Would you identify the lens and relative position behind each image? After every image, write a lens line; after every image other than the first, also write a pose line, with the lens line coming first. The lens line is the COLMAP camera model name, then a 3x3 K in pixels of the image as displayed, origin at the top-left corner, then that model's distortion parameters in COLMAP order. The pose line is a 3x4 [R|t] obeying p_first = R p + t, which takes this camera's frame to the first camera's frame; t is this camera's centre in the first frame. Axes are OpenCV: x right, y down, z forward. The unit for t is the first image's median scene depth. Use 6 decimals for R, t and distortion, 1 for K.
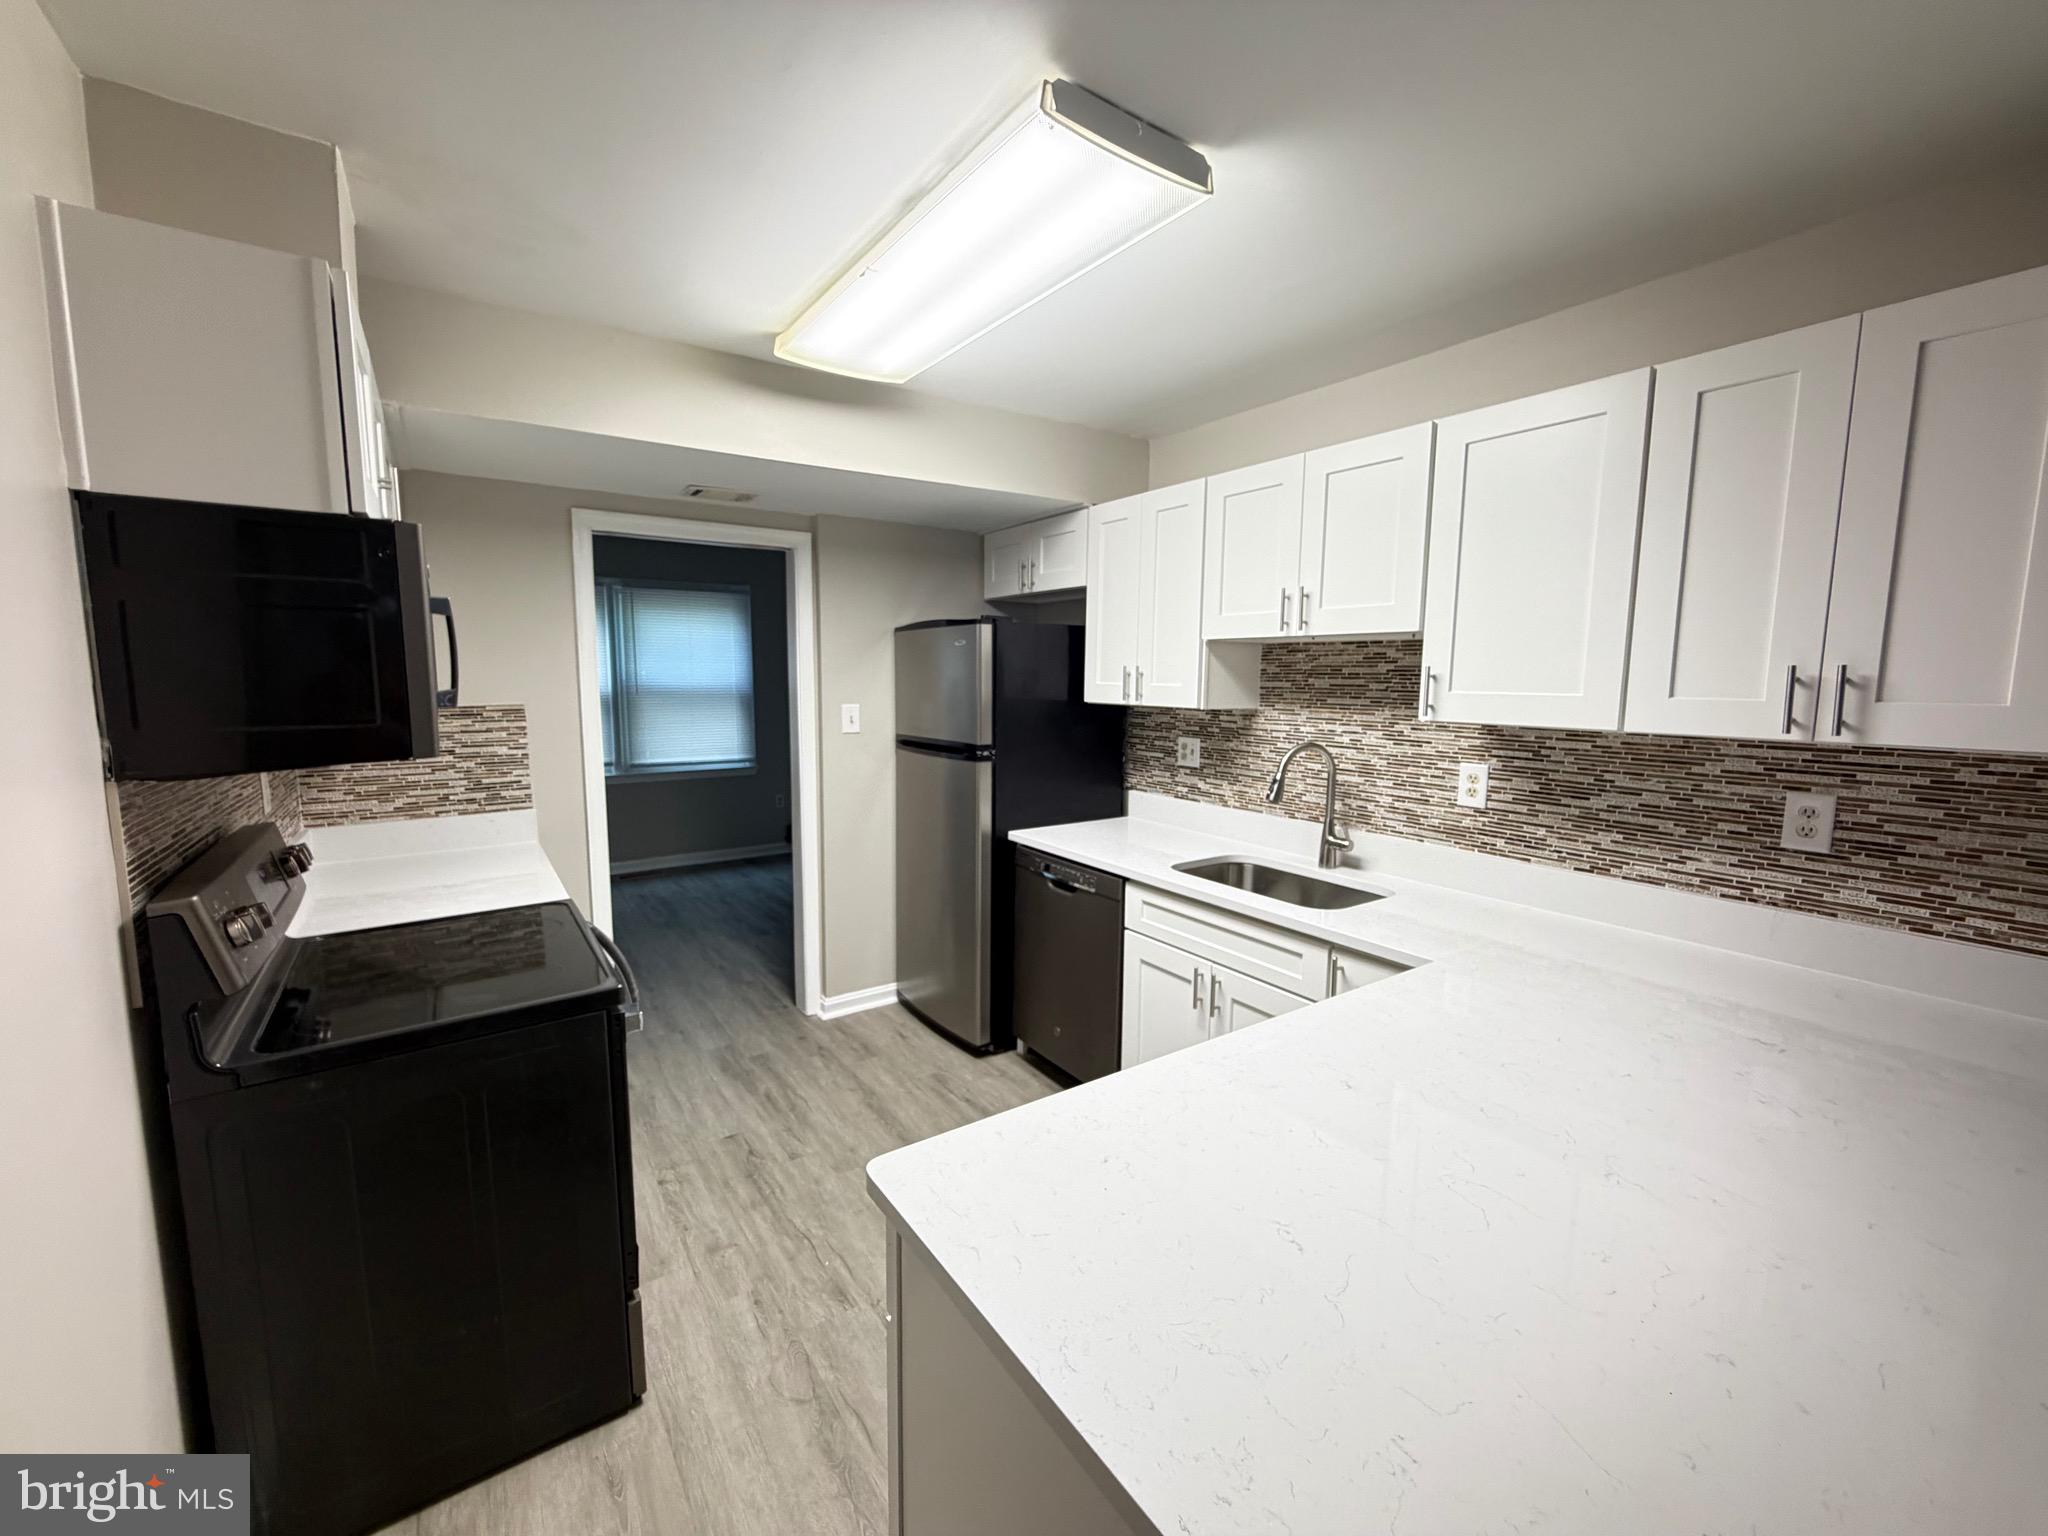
lens RADIAL K [[824.6, 0, 1015.5], [0, 824.6, 770.4], [0, 0, 1]] dist [-0.000073, 0.000231]
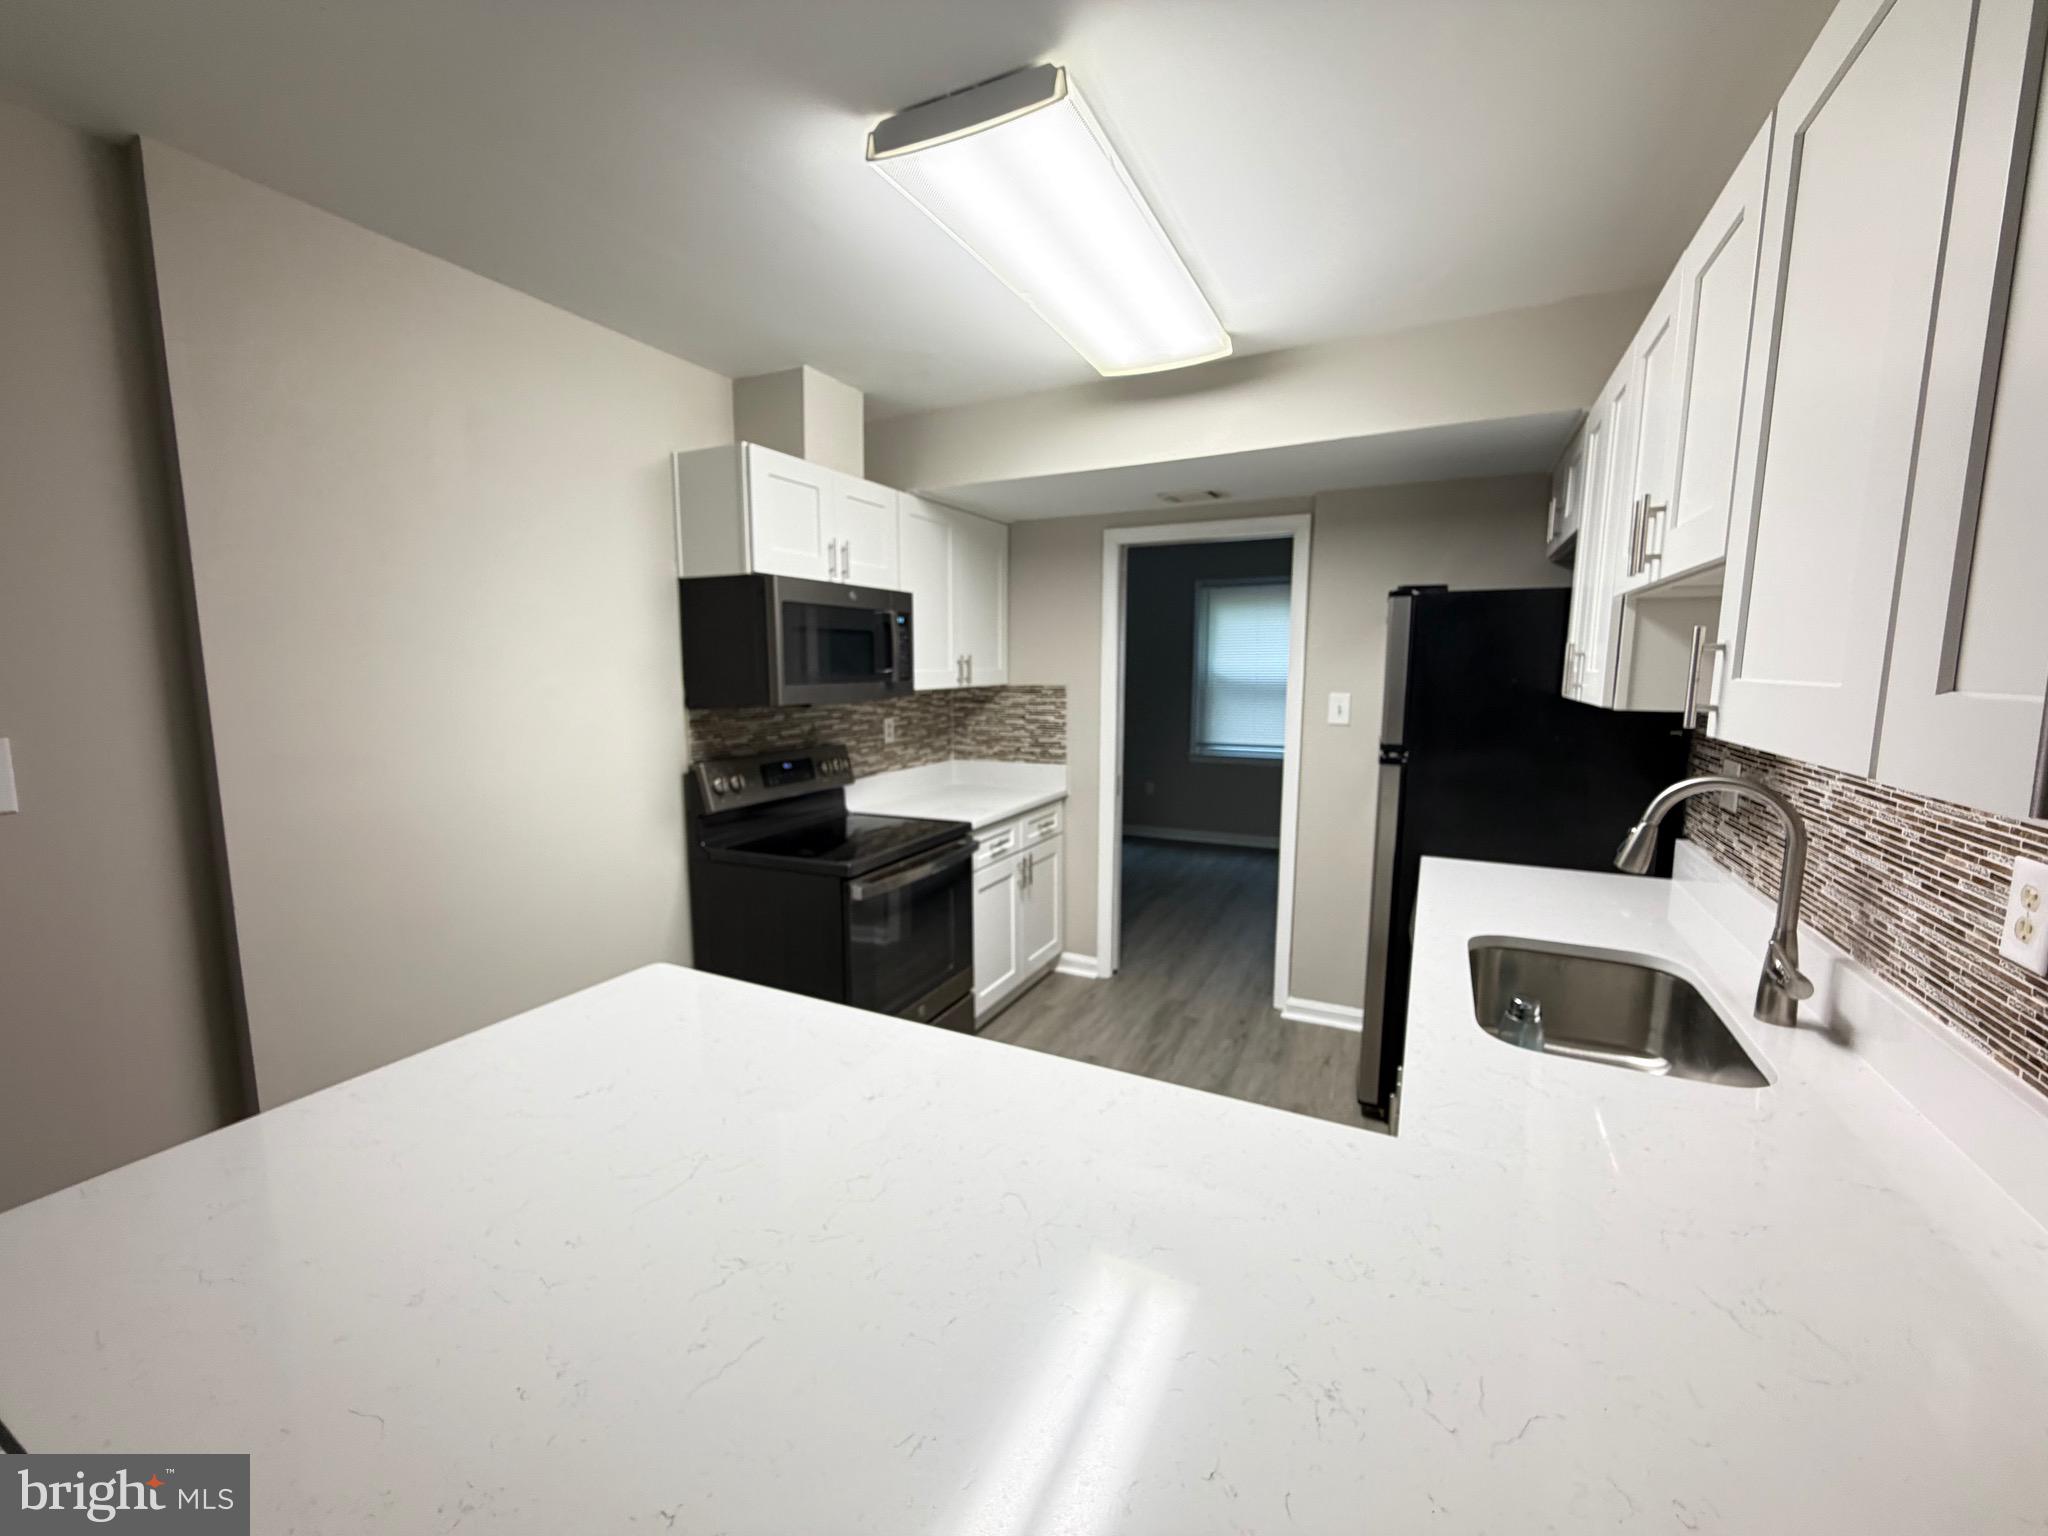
lens RADIAL K [[824.6, 0, 1015.5], [0, 824.6, 770.4], [0, 0, 1]] dist [-0.000073, 0.000231]
pose [[0.477595, 0.106599, -0.872089, 0.574158], [-0.101401, 0.992667, 0.065806, -0.024463], [0.872709, 0.057002, 0.484902, 0.313551]]
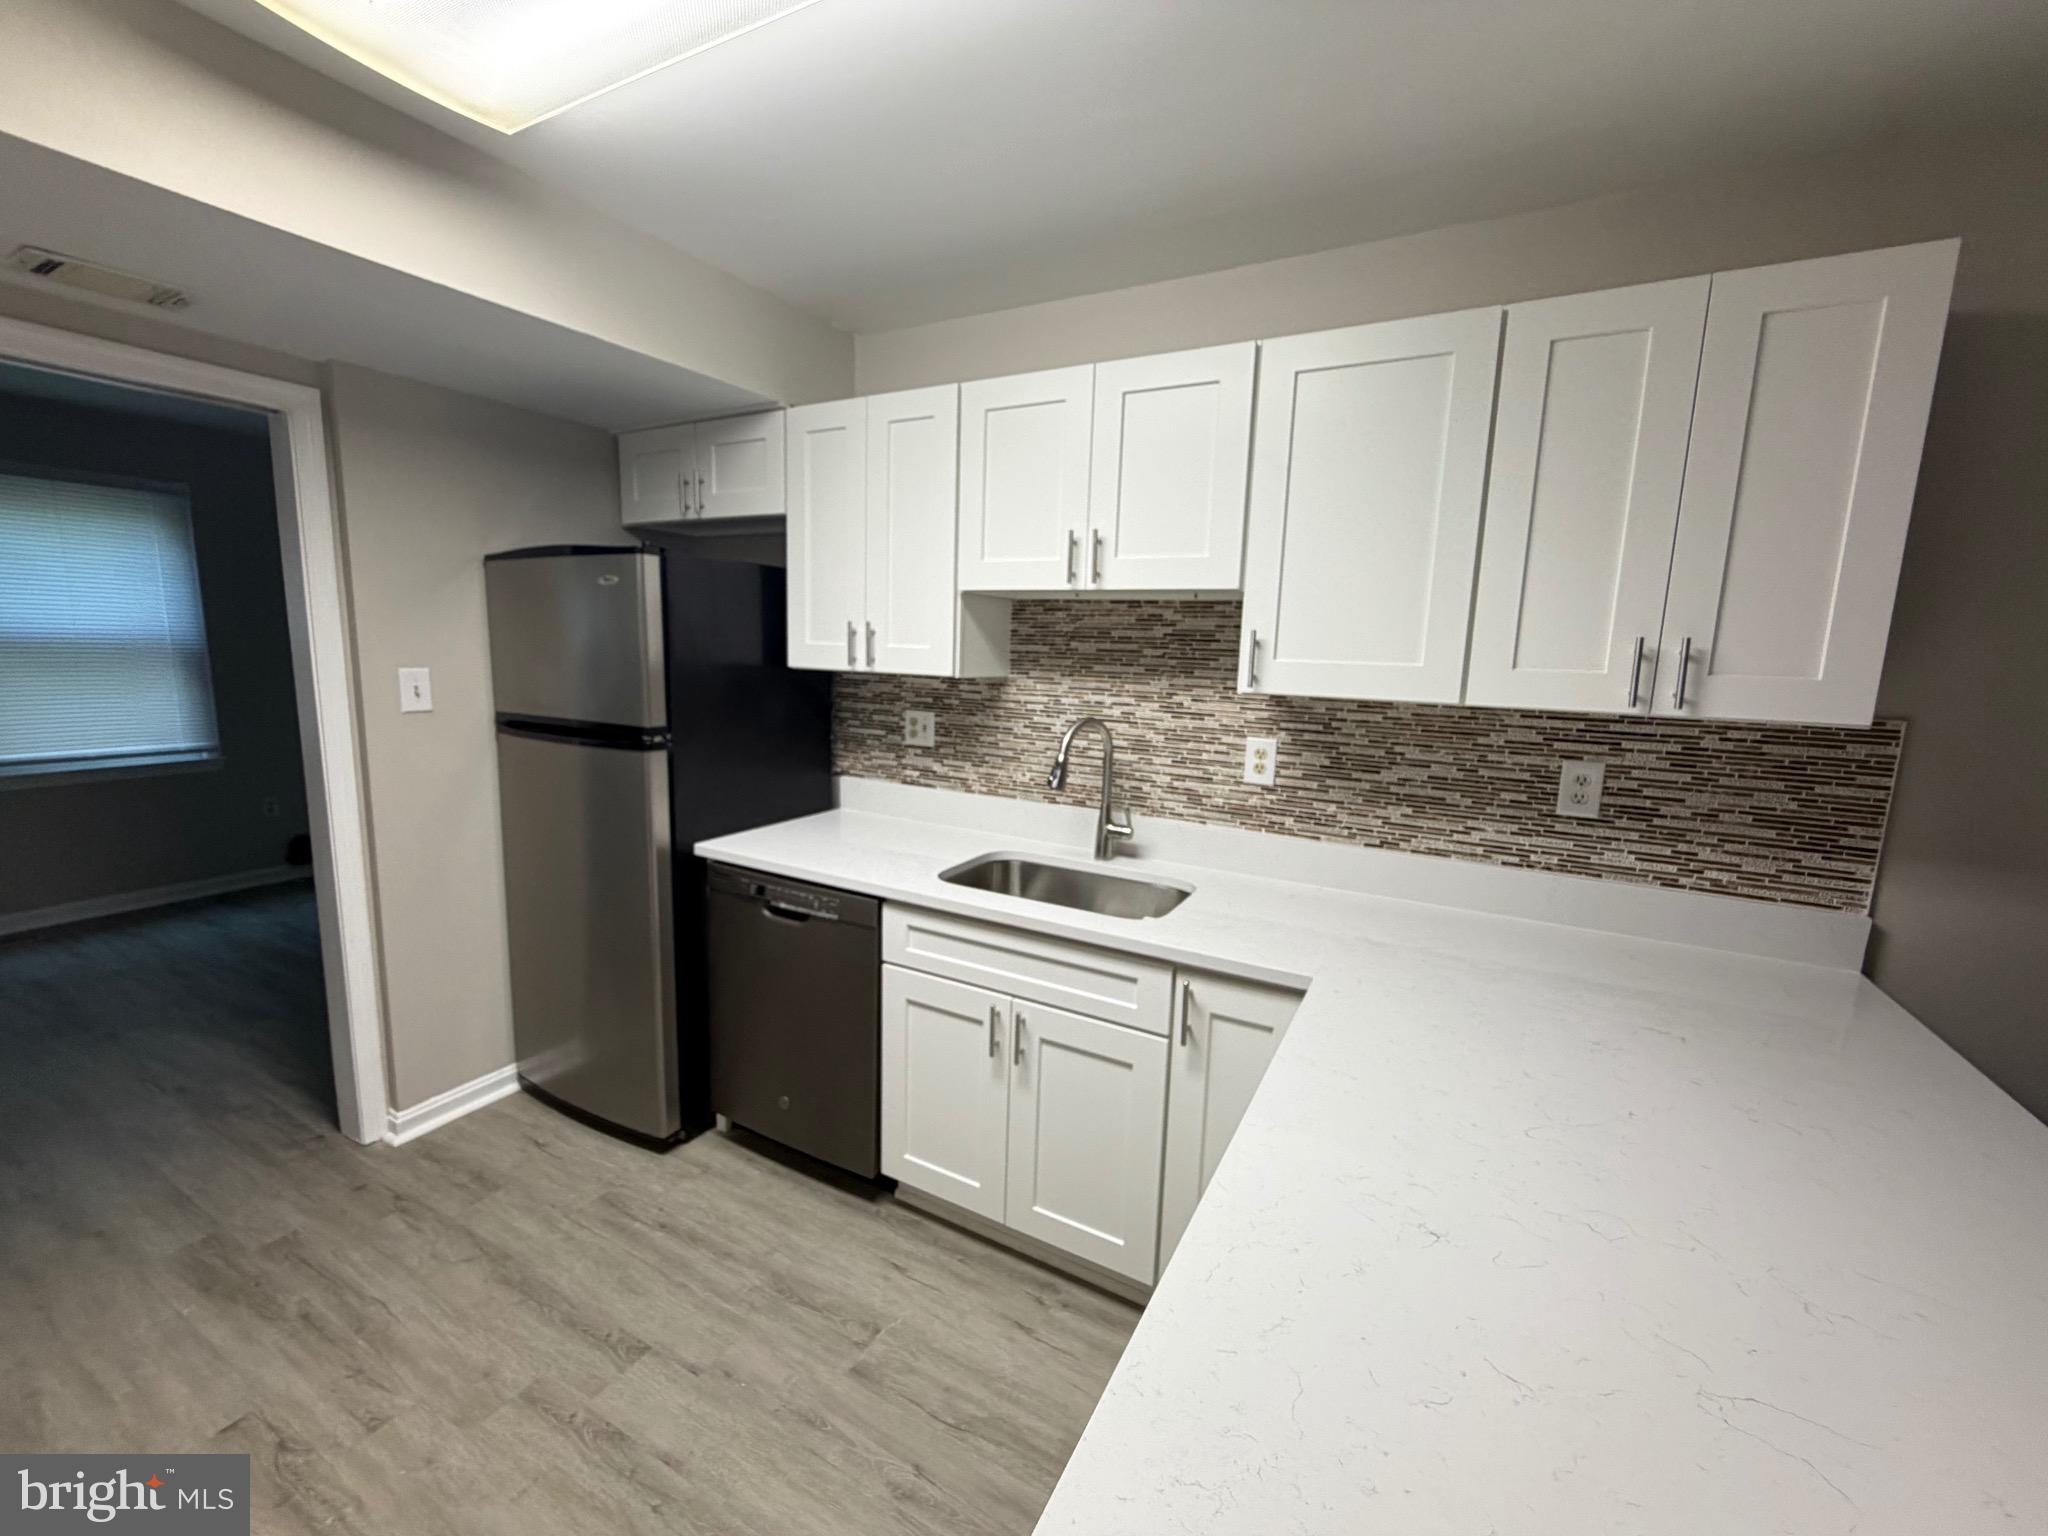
lens RADIAL K [[824.6, 0, 1015.5], [0, 824.6, 770.4], [0, 0, 1]] dist [-0.000073, 0.000231]
pose [[0.892267, -0.051233, 0.448592, -0.093181], [0.030826, 0.998136, 0.052681, -0.024871], [-0.450454, -0.033177, 0.892183, 0.256749]]
